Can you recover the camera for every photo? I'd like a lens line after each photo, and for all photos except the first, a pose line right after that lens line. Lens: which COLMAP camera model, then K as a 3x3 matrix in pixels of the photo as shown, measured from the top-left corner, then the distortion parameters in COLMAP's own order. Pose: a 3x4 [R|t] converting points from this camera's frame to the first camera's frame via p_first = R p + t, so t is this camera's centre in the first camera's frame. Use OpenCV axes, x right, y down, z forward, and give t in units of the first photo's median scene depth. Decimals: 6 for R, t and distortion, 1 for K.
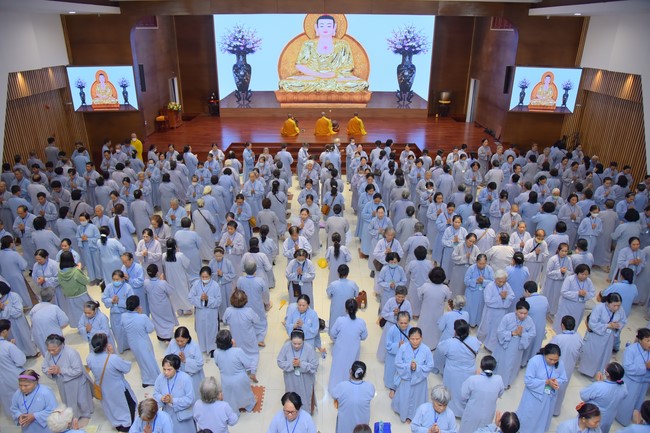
lens RADIAL K [[440.7, 0, 325.0], [0, 440.7, 216.5], [0, 0, 1]] dist [-0.084807, 0.061824]
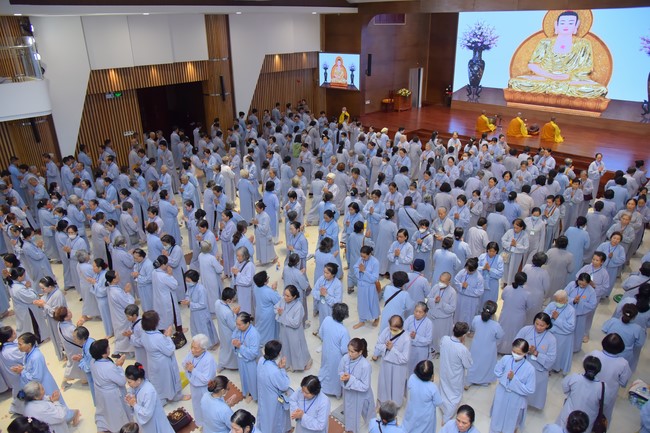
lens RADIAL K [[440.7, 0, 325.0], [0, 440.7, 216.5], [0, 0, 1]] dist [-0.084807, 0.061824]
pose [[0.735809, 0.263625, -0.623768, 0.290805], [-0.259031, 0.960633, 0.100438, -0.000426], [0.625690, 0.087672, 0.775129, 0.004327]]
